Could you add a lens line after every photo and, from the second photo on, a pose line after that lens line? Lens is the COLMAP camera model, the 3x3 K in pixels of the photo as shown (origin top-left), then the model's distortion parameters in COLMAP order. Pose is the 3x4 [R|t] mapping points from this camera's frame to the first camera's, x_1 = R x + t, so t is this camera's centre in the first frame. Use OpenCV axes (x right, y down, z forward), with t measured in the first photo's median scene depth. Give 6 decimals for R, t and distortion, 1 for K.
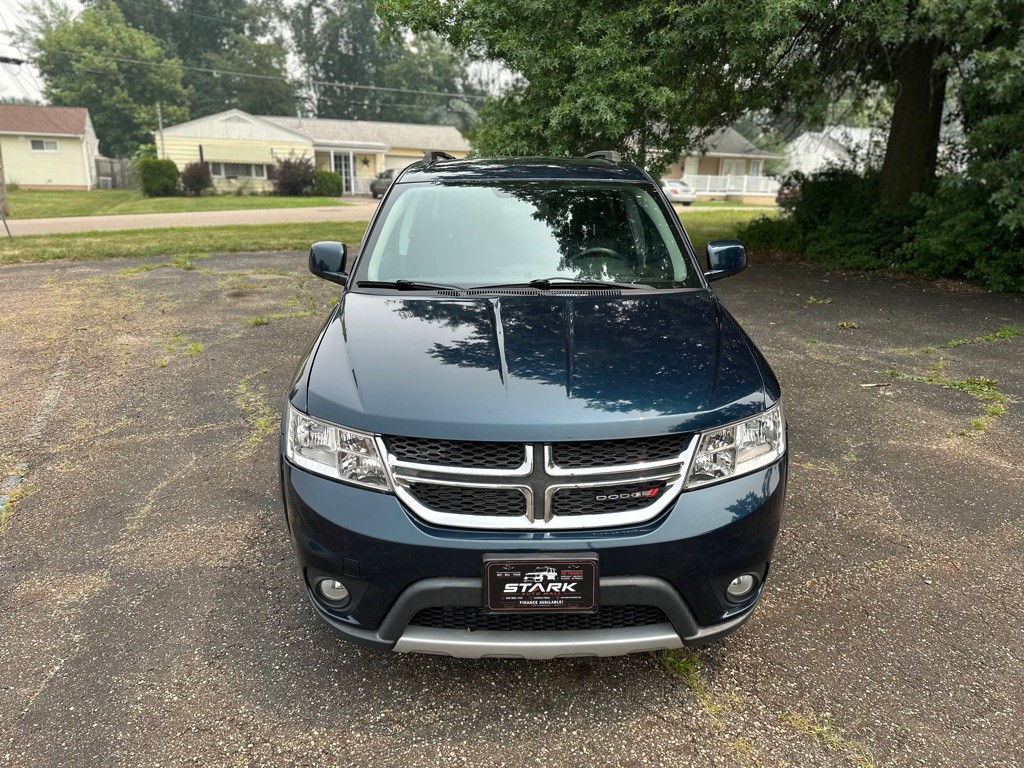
lens RADIAL K [[720.3, 0, 516.5], [0, 720.3, 382.6], [0, 0, 1]] dist [-0.000541, -0.001477]
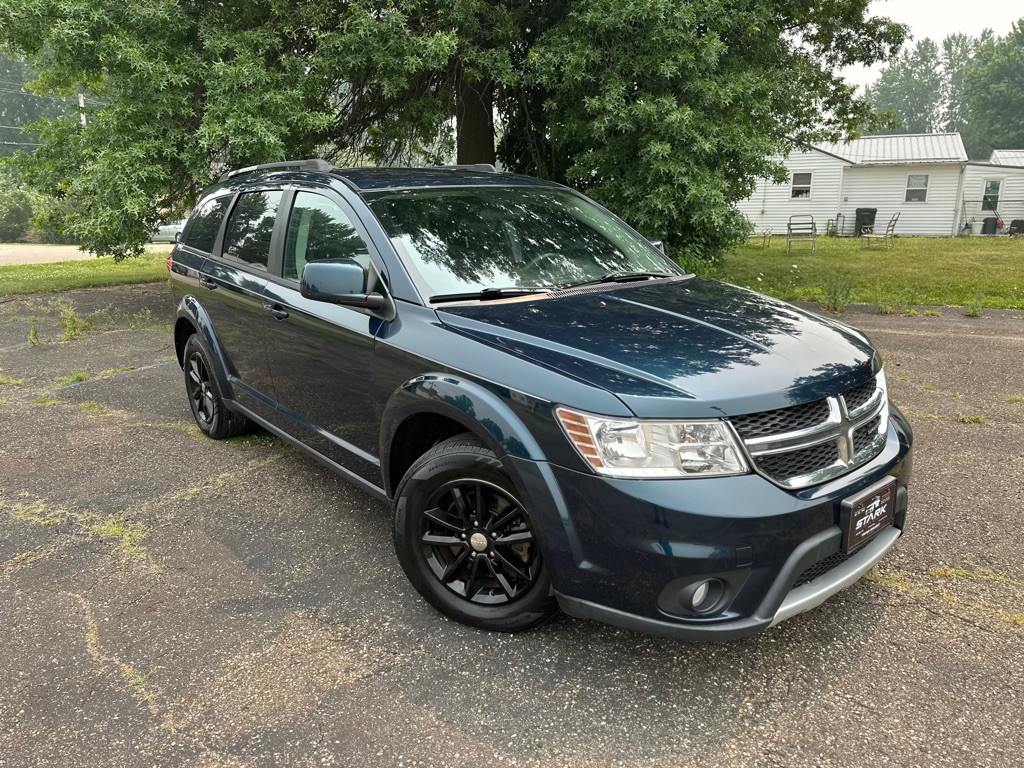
lens RADIAL K [[721.3, 0, 513.6], [0, 721.3, 388.4], [0, 0, 1]] dist [-0.004618, -0.003294]
pose [[0.783818, -0.167499, 0.597975, -0.283190], [0.192296, 0.981073, 0.022749, -0.013194], [-0.590467, 0.097157, 0.801192, 0.107606]]
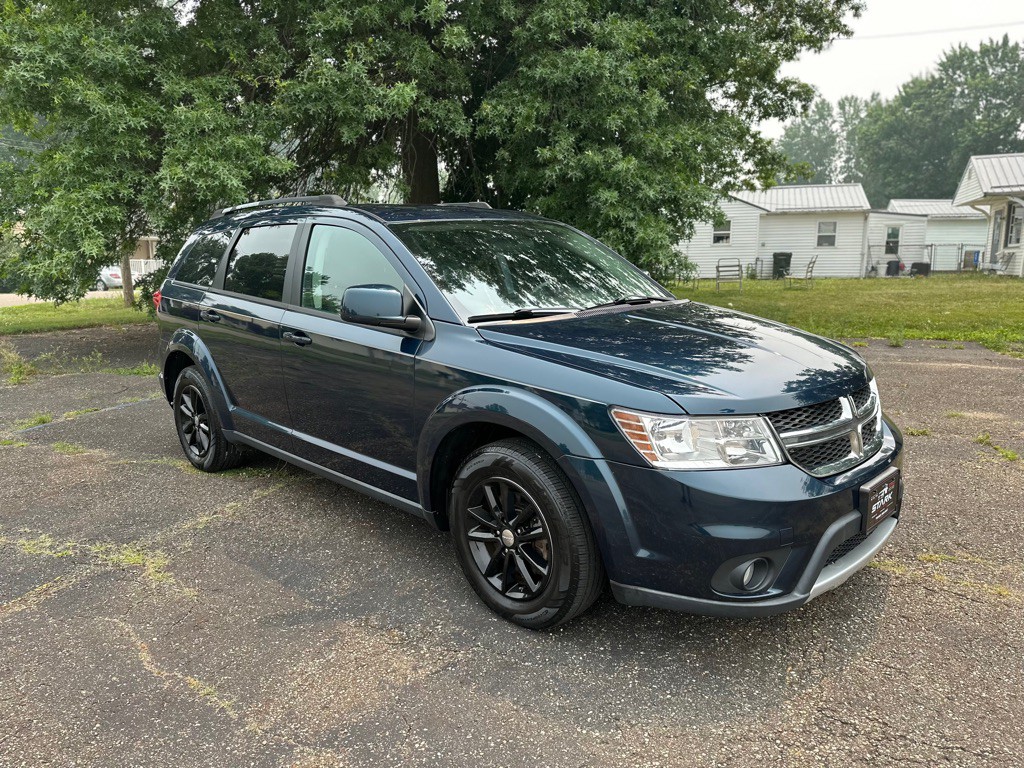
lens RADIAL K [[719.3, 0, 512.7], [0, 719.3, 387.0], [0, 0, 1]] dist [0.003119, -0.007160]
pose [[0.716884, -0.143860, 0.682189, -0.347225], [0.214946, 0.976422, -0.019969, -0.008687], [-0.663231, 0.160949, 0.730903, 0.123741]]
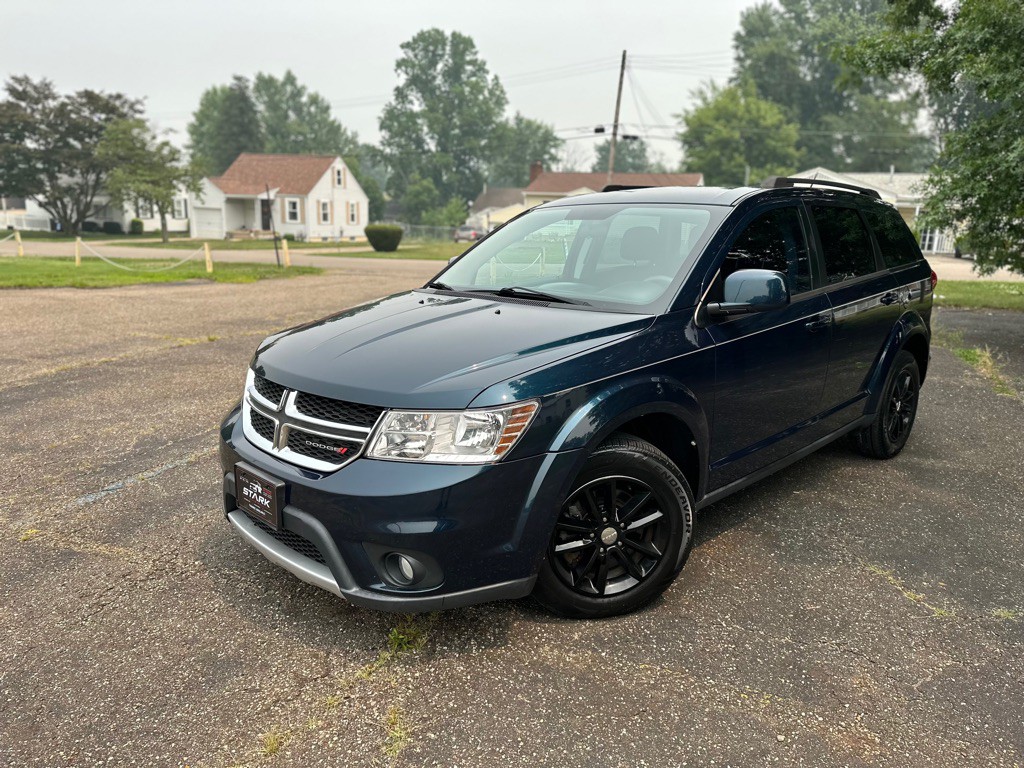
lens RADIAL K [[720.3, 0, 516.5], [0, 720.3, 382.6], [0, 0, 1]] dist [-0.000541, -0.001477]
pose [[0.709445, 0.157322, -0.686977, 0.323275], [-0.209167, 0.977848, 0.007925, -0.005708], [0.673006, 0.138070, 0.726636, 0.094791]]
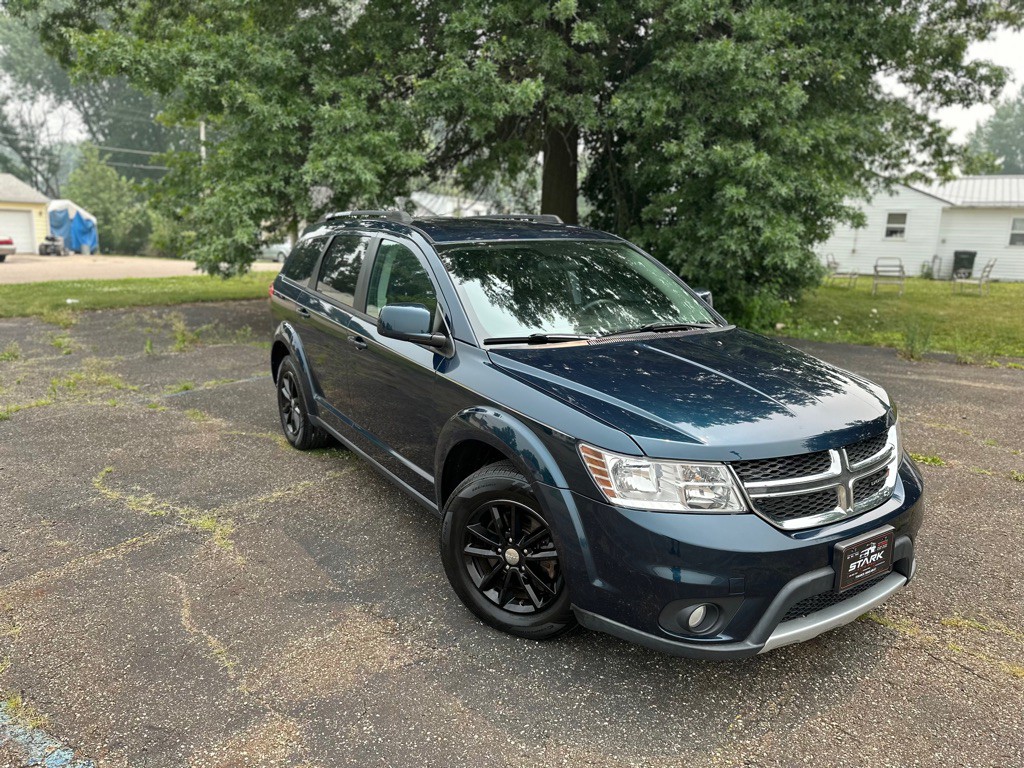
lens RADIAL K [[719.3, 0, 512.7], [0, 719.3, 387.0], [0, 0, 1]] dist [0.003119, -0.007160]
pose [[0.853102, -0.101793, 0.511718, -0.293400], [0.137321, 0.990010, -0.031997, -0.015469], [-0.503349, 0.097566, 0.858557, 0.056332]]
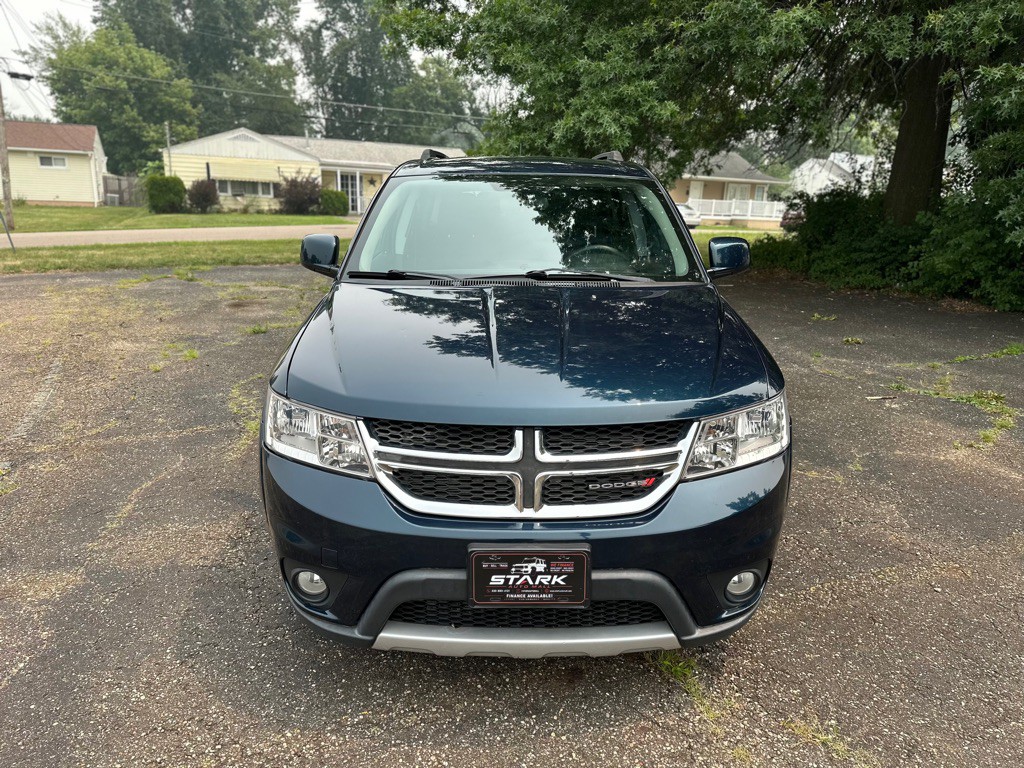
lens RADIAL K [[720.6, 0, 520.0], [0, 720.6, 388.9], [0, 0, 1]] dist [0.001329, -0.003814]
pose [[0.999927, 0.012107, -0.000509, 0.005224], [-0.012115, 0.999676, -0.022388, 0.014901], [0.000238, 0.022392, 0.999749, 0.013765]]
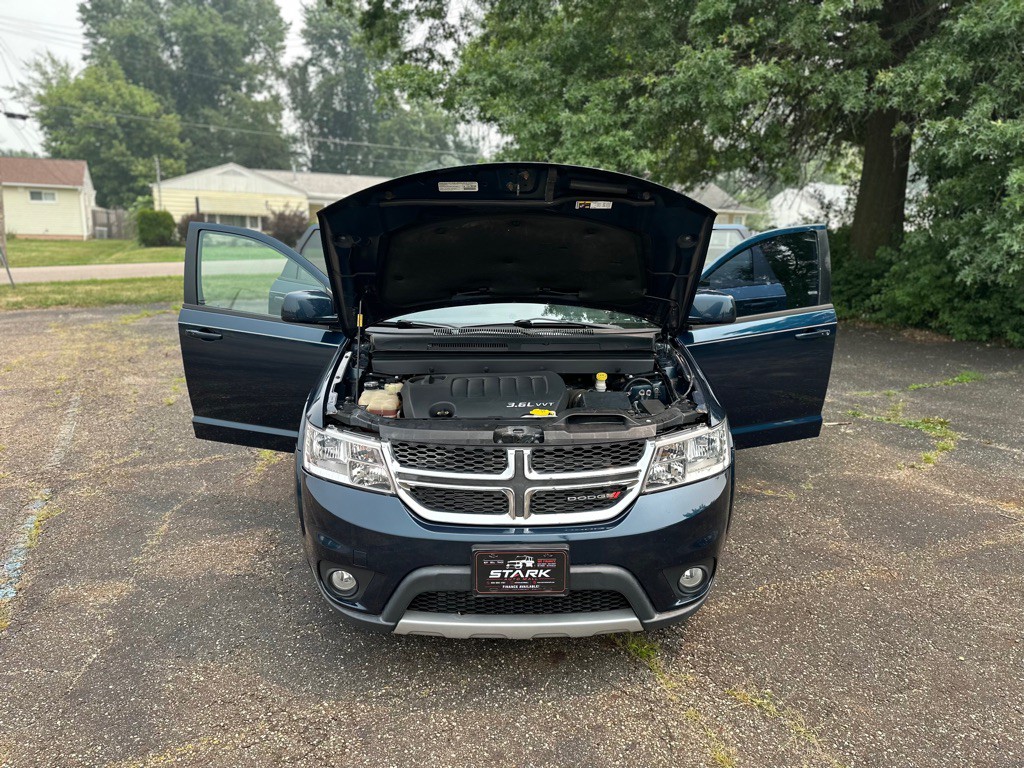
lens RADIAL K [[719.3, 0, 512.7], [0, 719.3, 387.0], [0, 0, 1]] dist [0.003119, -0.007160]
pose [[0.999933, 0.004596, 0.010643, 0.001841], [-0.003914, 0.997994, -0.063185, 0.014178], [-0.010912, 0.063139, 0.997945, -0.053931]]
